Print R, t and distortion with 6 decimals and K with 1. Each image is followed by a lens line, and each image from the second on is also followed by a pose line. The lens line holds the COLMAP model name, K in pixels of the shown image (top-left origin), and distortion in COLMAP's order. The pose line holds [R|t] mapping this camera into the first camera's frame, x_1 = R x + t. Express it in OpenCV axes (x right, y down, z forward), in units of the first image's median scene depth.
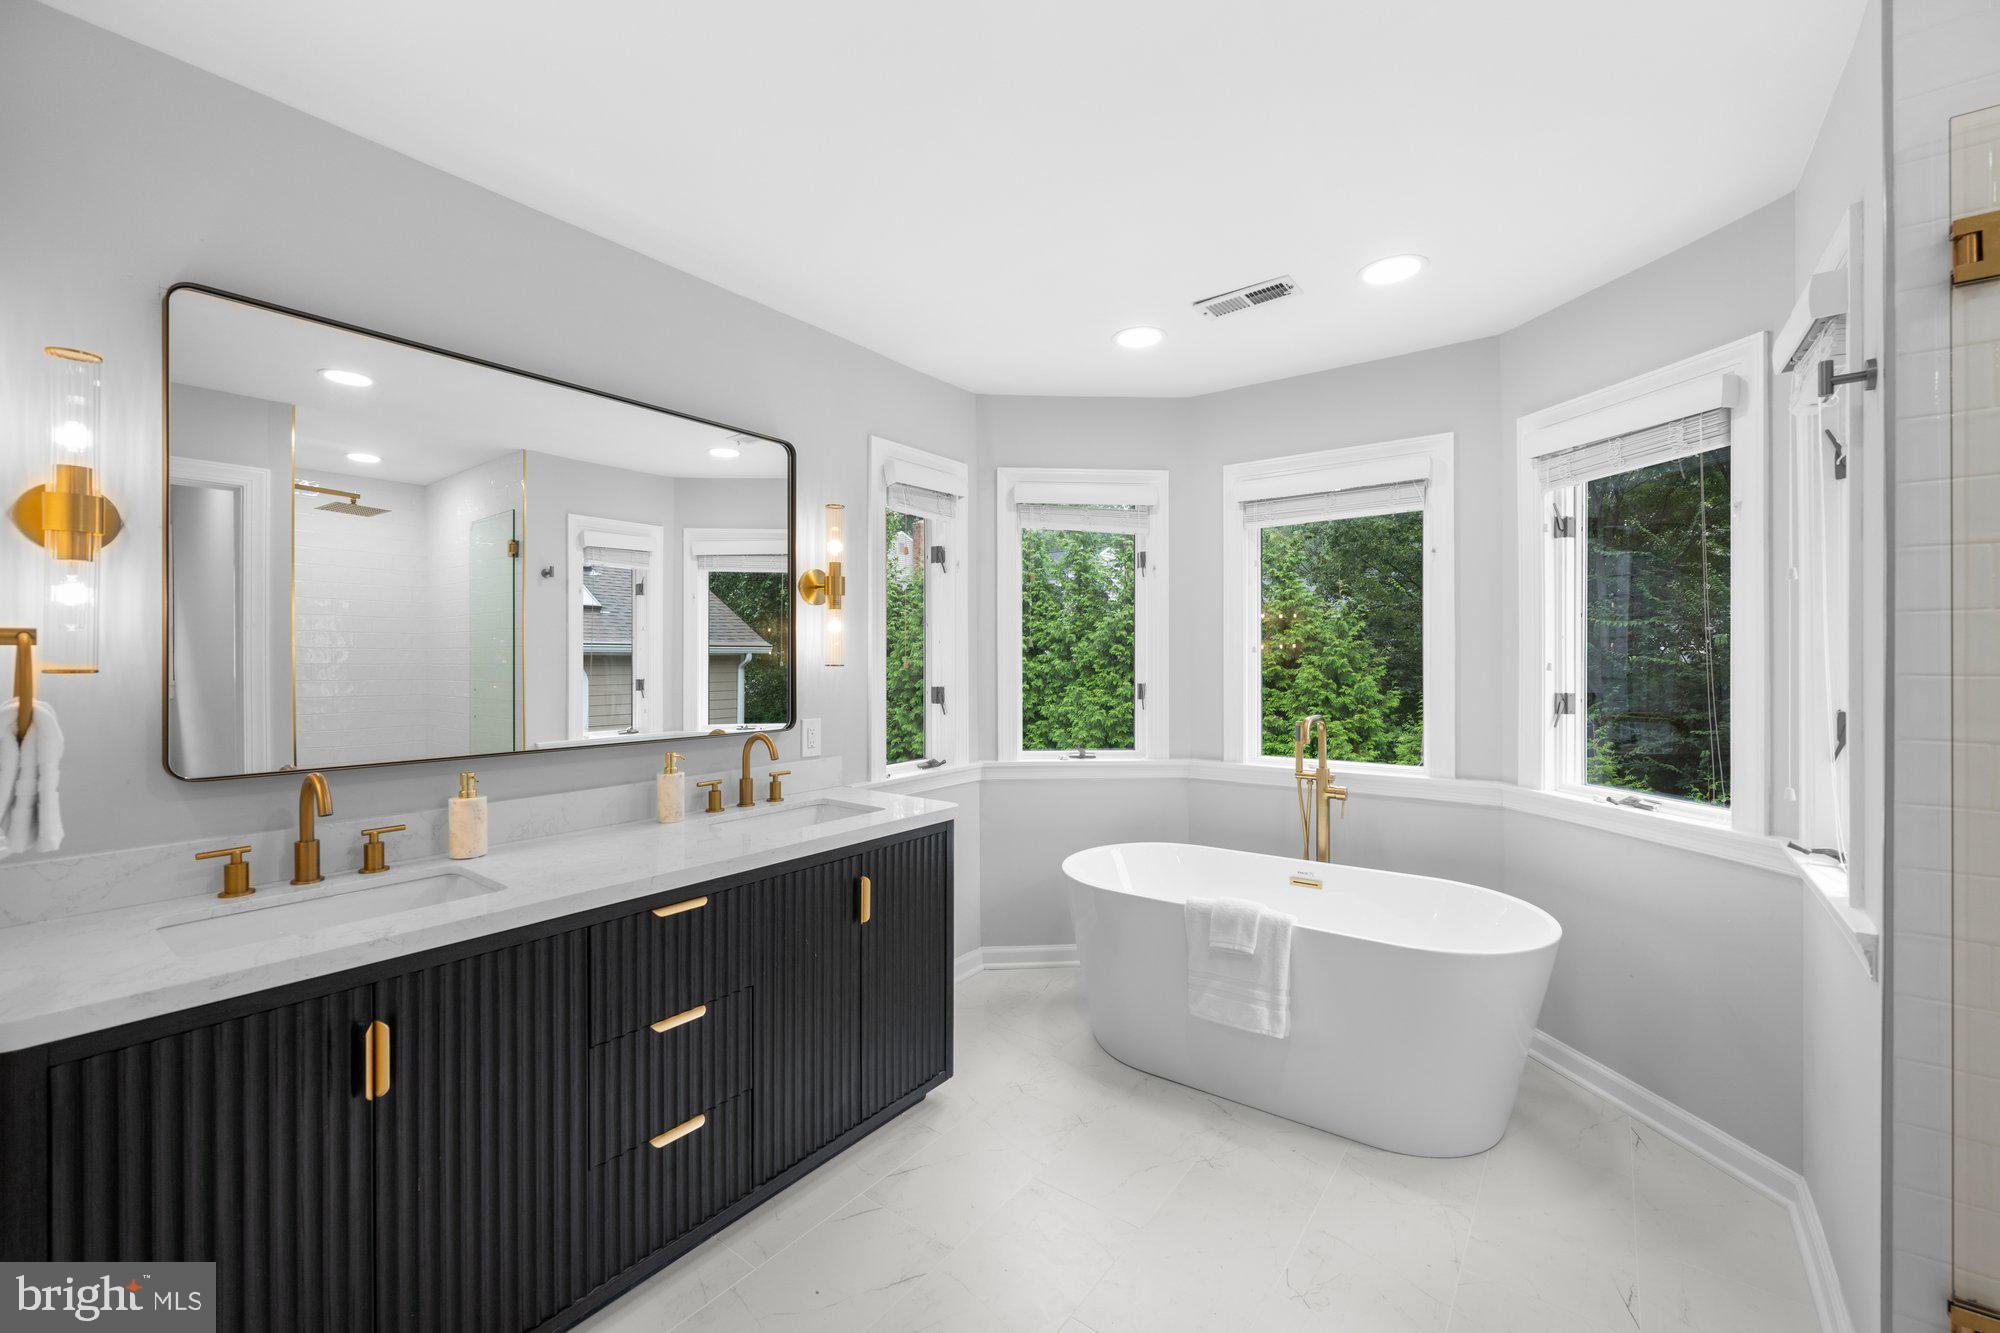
lens RADIAL K [[796.6, 0, 1000.9], [0, 796.6, 661.0], [0, 0, 1]] dist [0.000875, 0.000452]
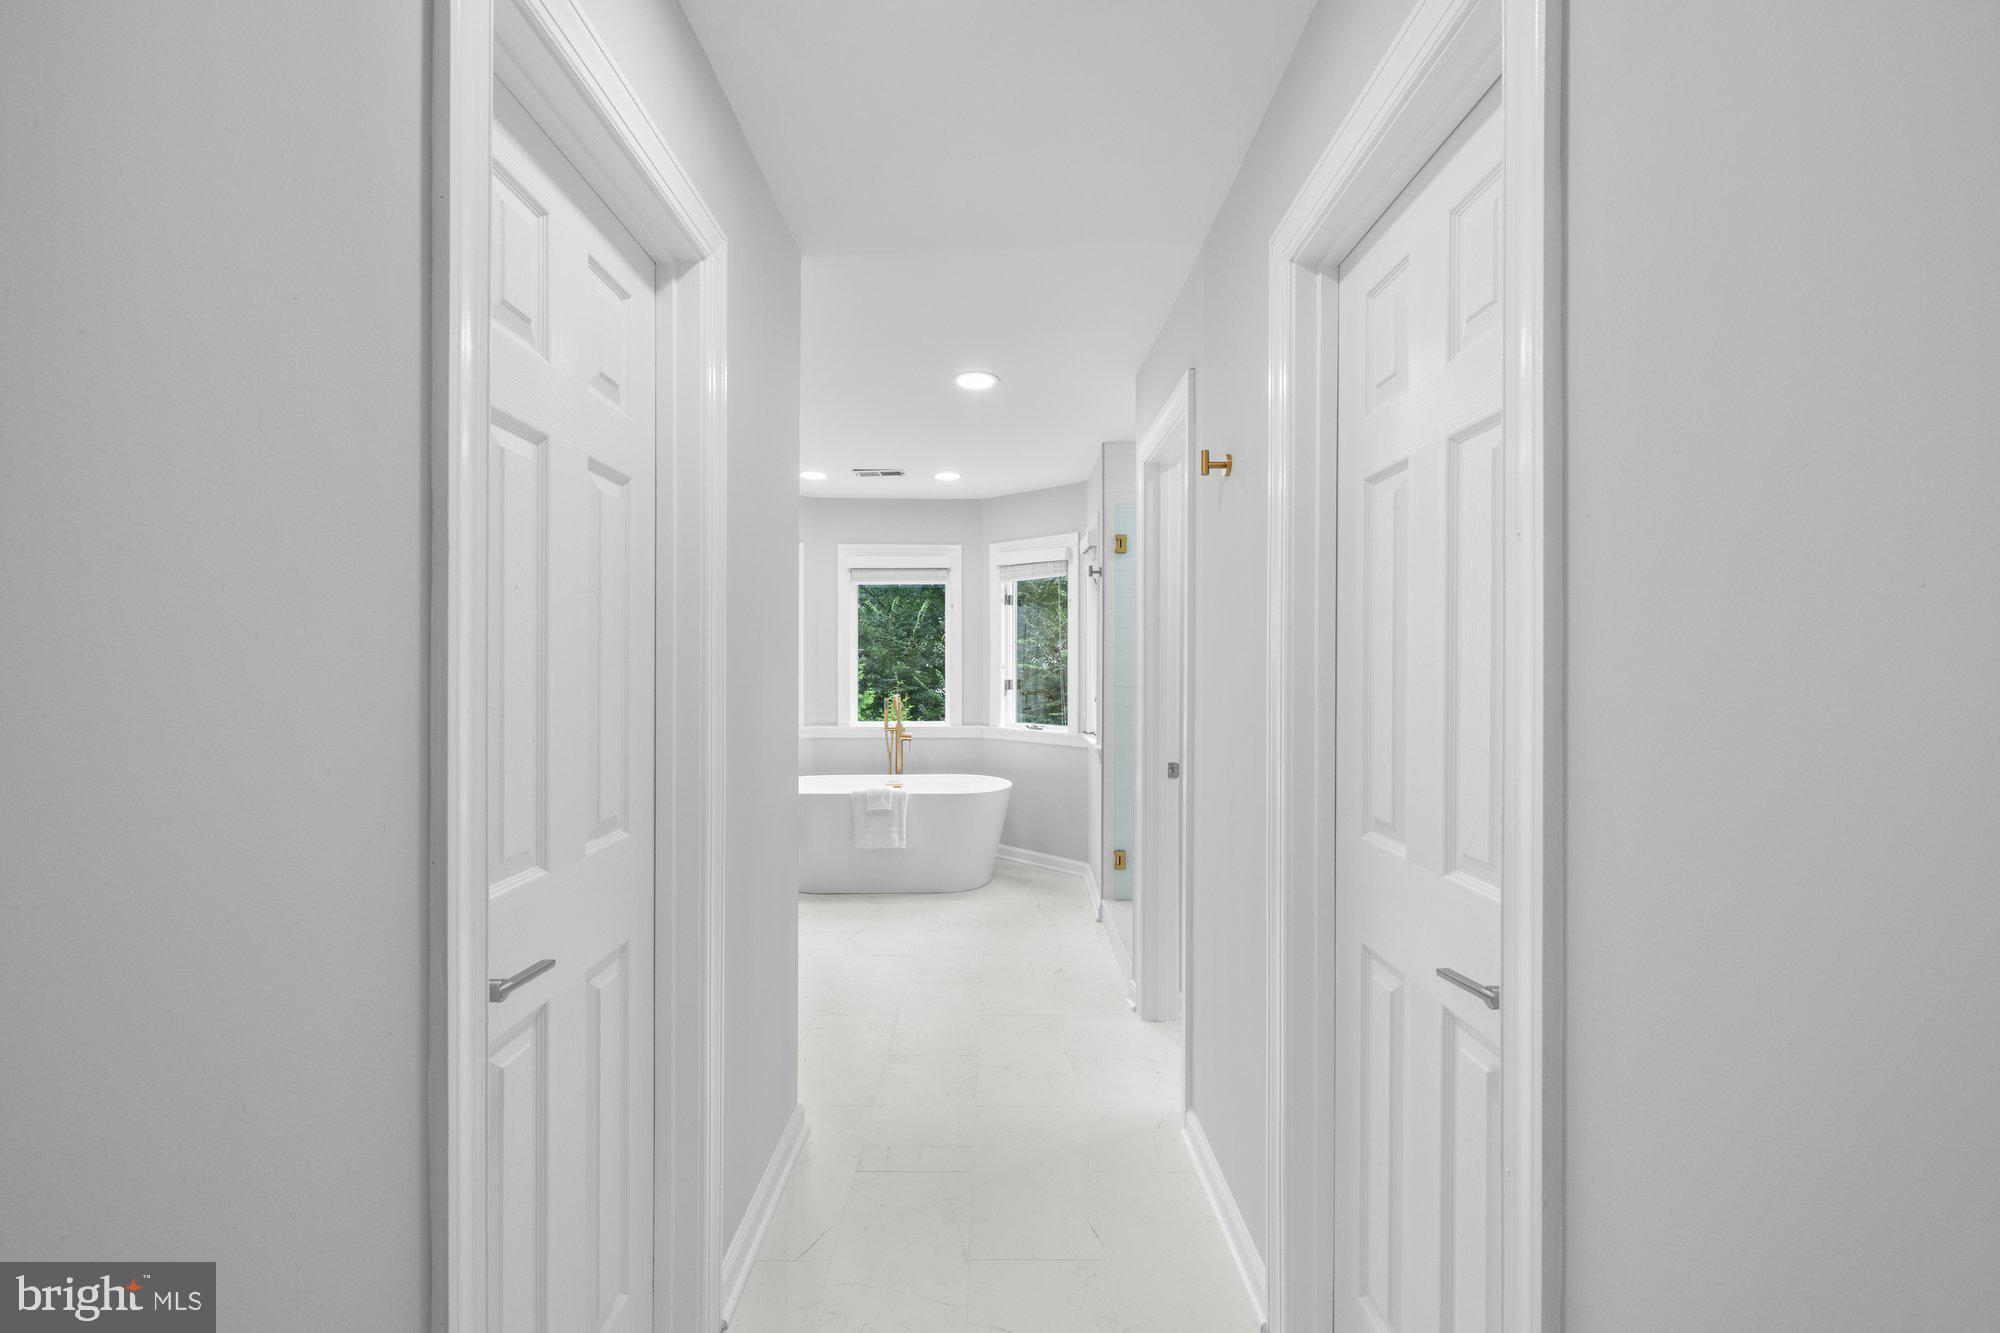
lens RADIAL K [[796.6, 0, 1000.9], [0, 796.6, 661.0], [0, 0, 1]] dist [0.000875, 0.000452]
pose [[0.792452, 0.008326, 0.609878, -0.582738], [-0.003051, 0.999948, -0.009687, 0.010931], [-0.609927, 0.005815, 0.792436, -0.641373]]
